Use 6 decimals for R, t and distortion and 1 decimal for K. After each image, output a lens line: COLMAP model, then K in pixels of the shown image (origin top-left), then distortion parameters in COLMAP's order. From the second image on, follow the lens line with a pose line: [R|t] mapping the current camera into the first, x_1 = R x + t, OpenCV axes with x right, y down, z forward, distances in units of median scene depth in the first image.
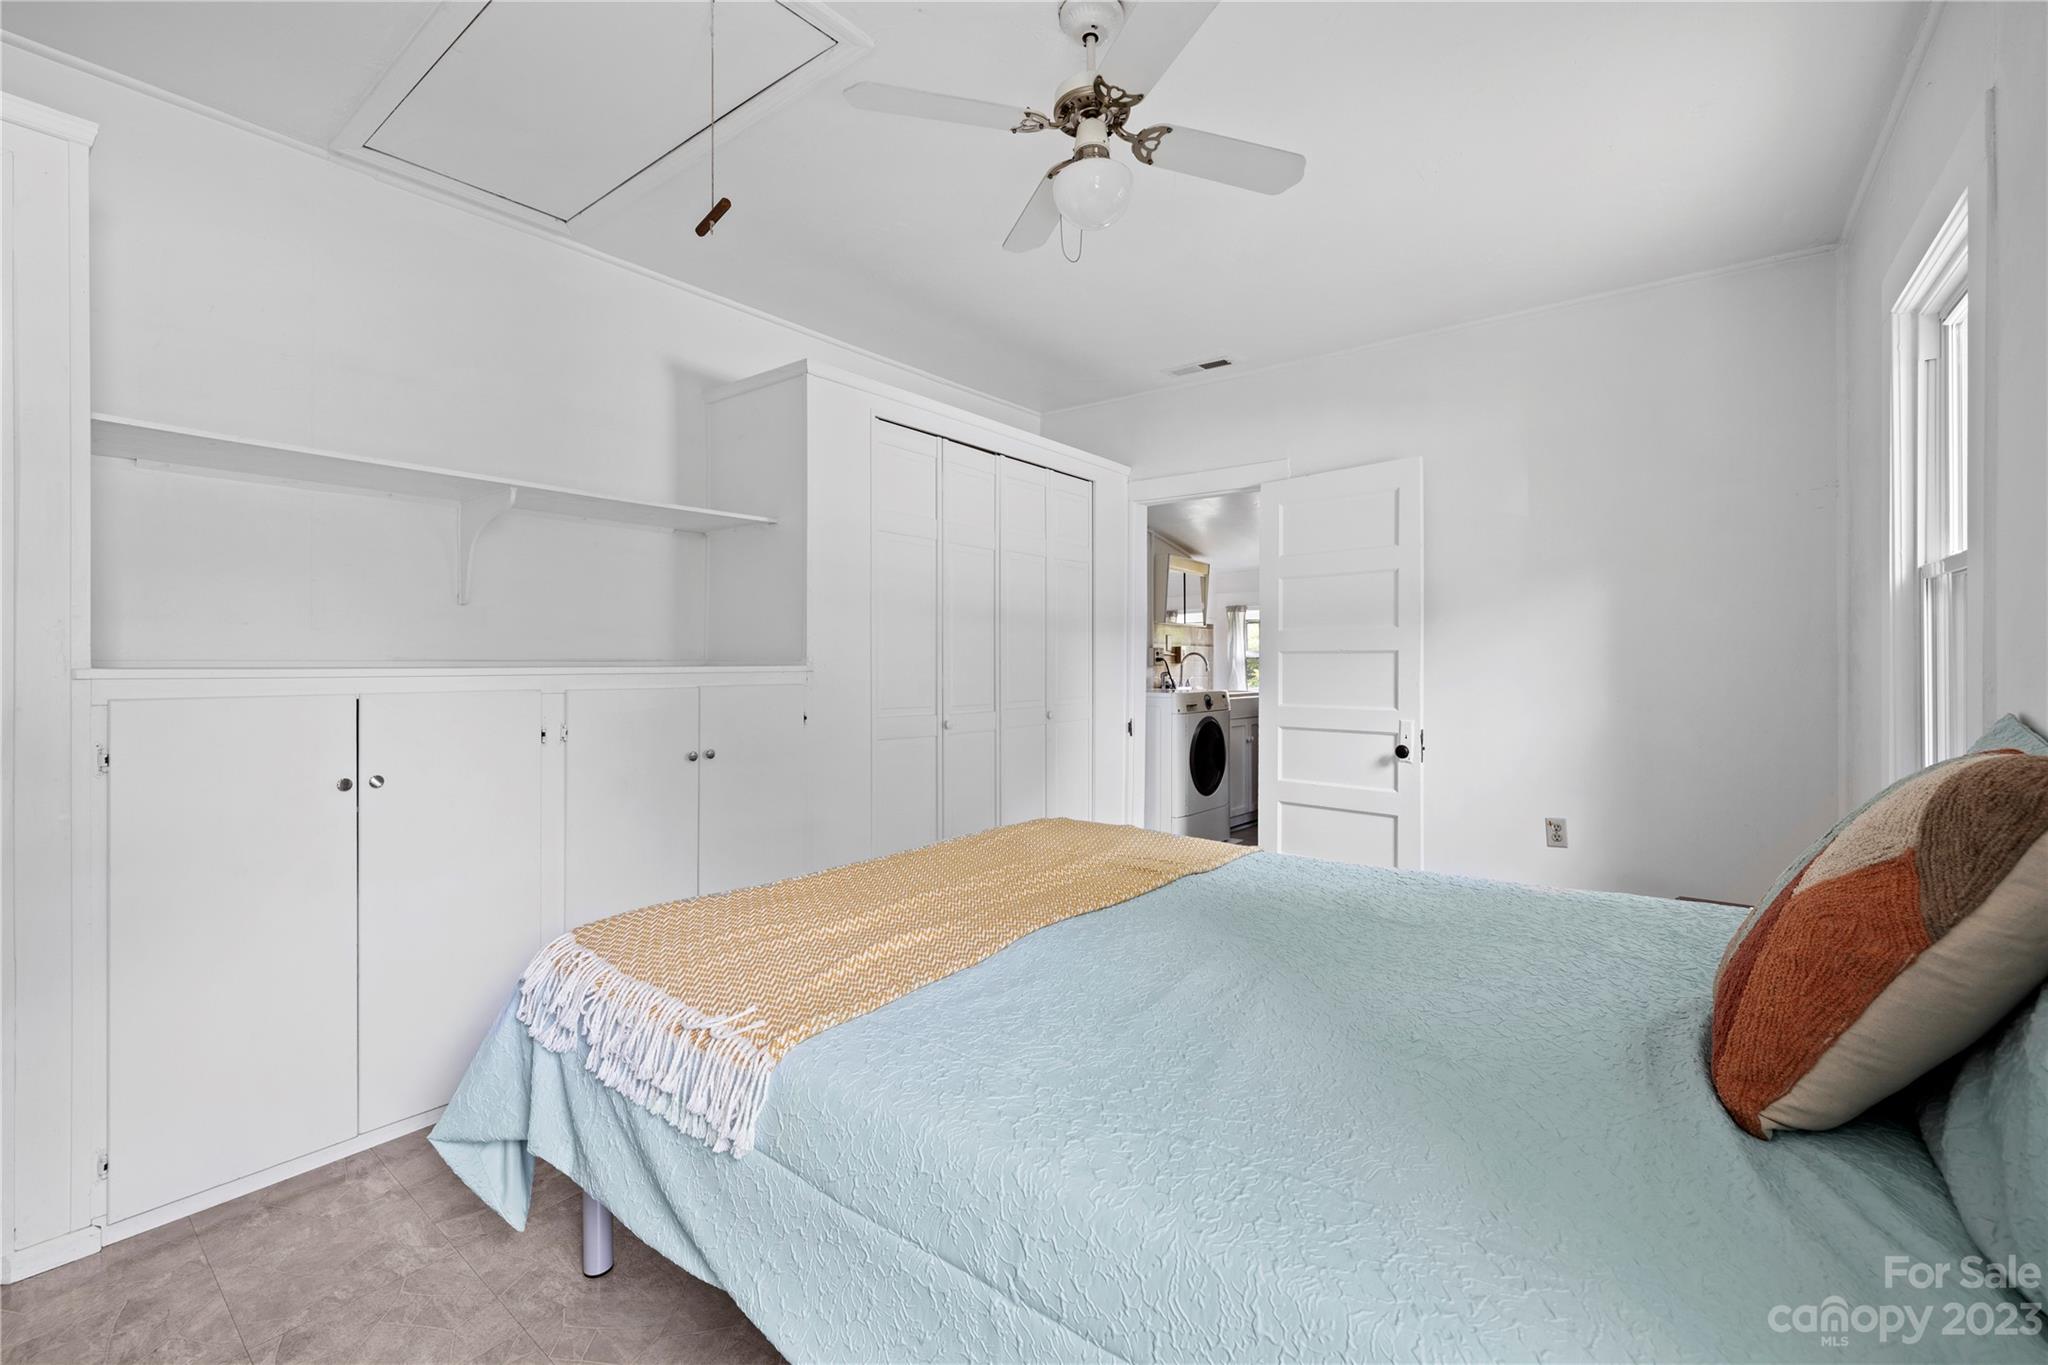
lens RADIAL K [[870.7, 0, 1014.0], [0, 870.7, 662.7], [0, 0, 1]] dist [0.002218, -0.000105]
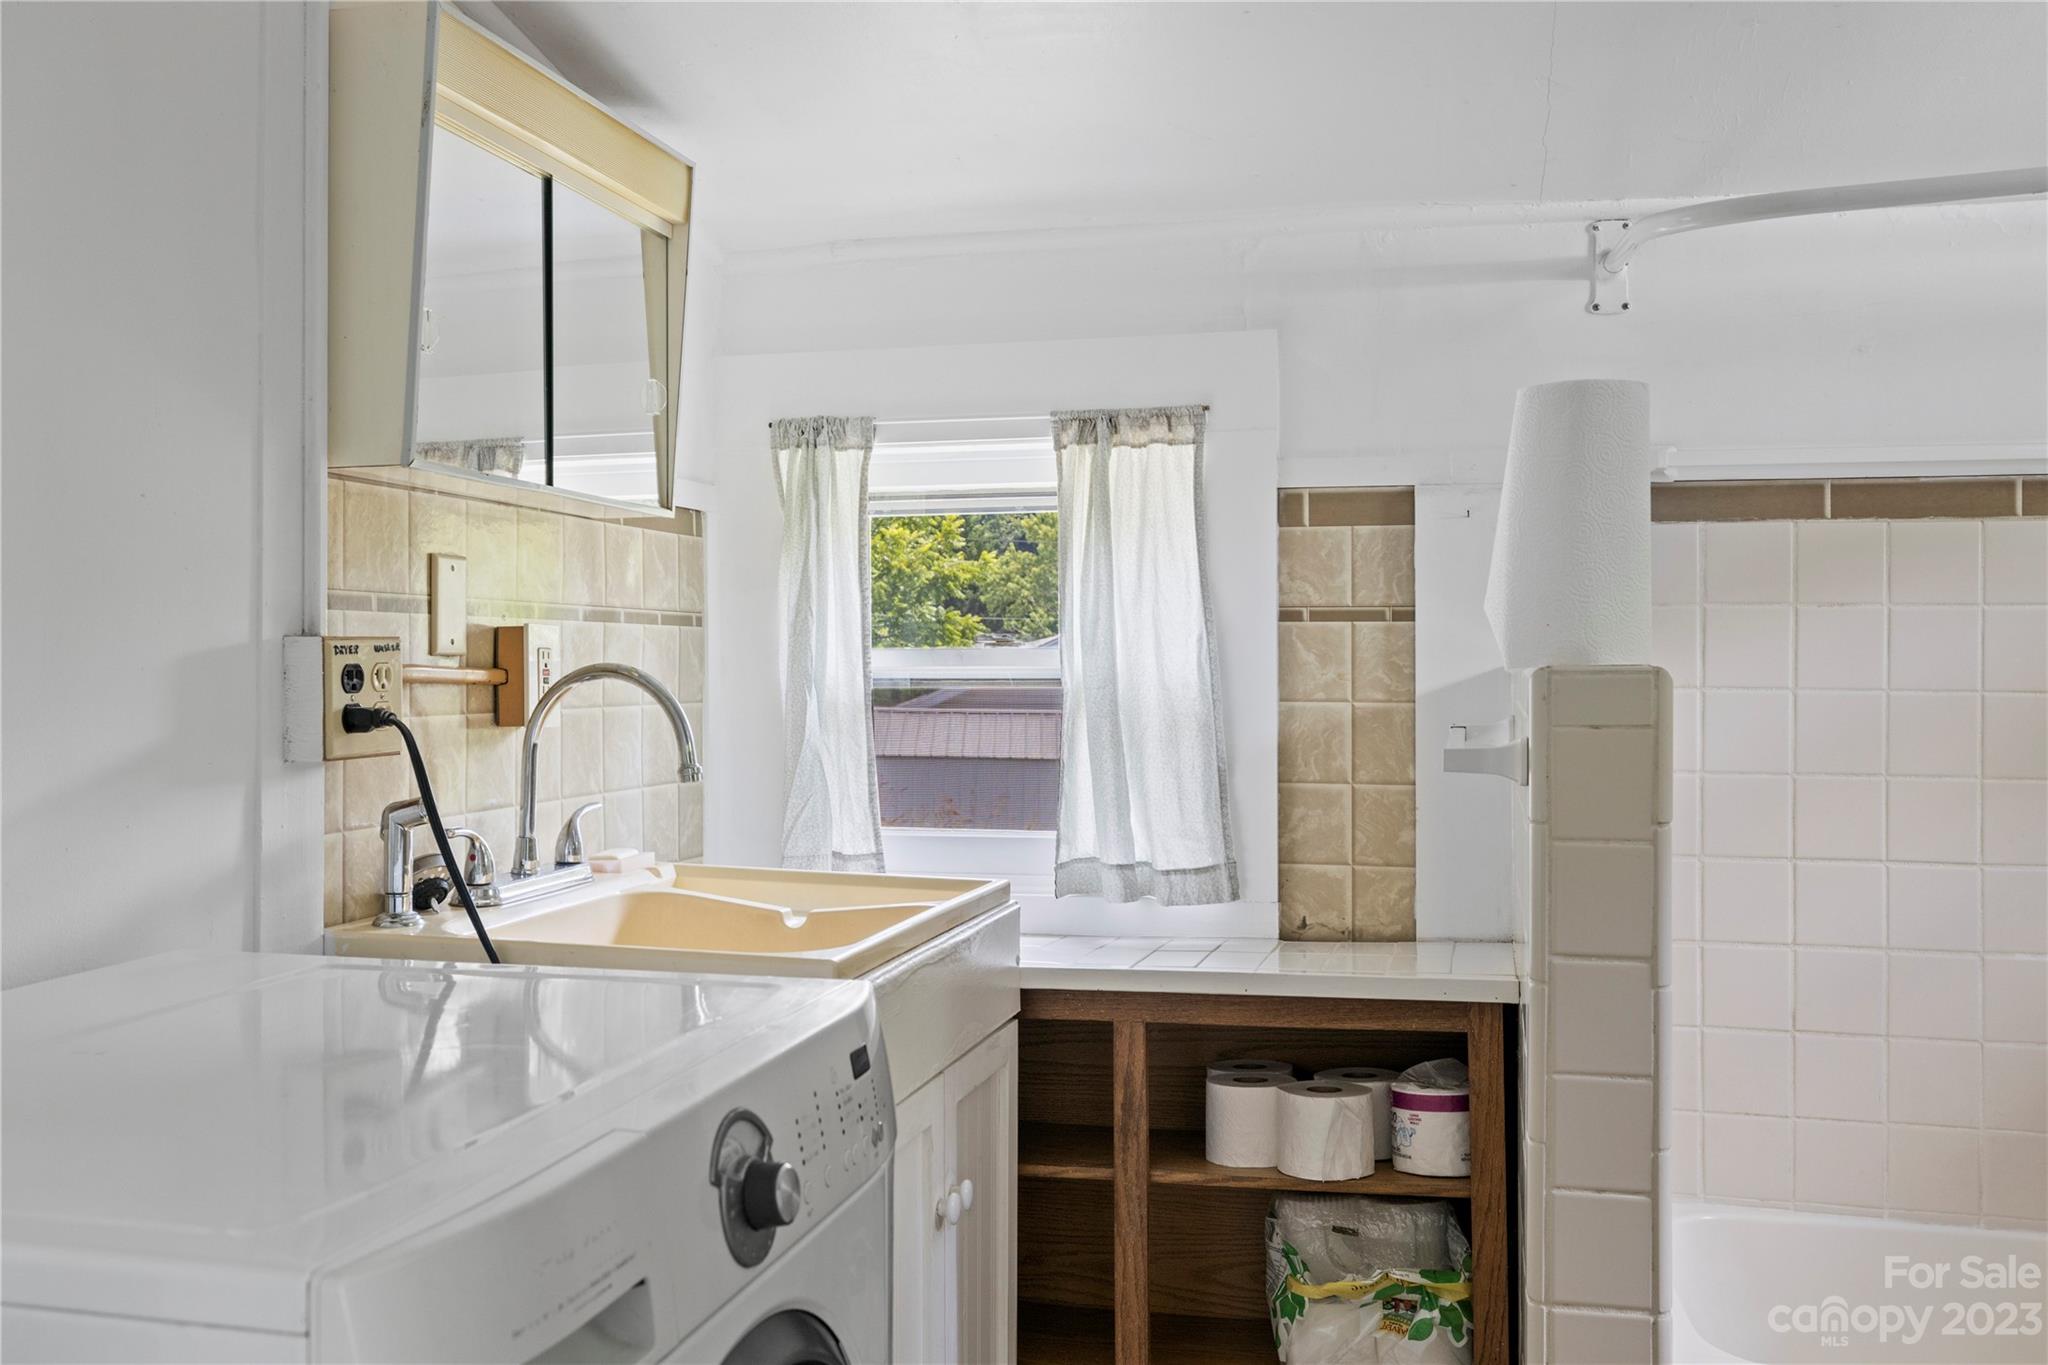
lens RADIAL K [[1874.7, 0, 975.6], [0, 1874.7, 643.8], [0, 0, 1]] dist [-0.017373, -0.004352]
pose [[0.920691, 0.002788, 0.390281, 0.137153], [-0.000603, 0.999983, -0.005722, -0.013938], [-0.390291, 0.005033, 0.920678, 0.667044]]
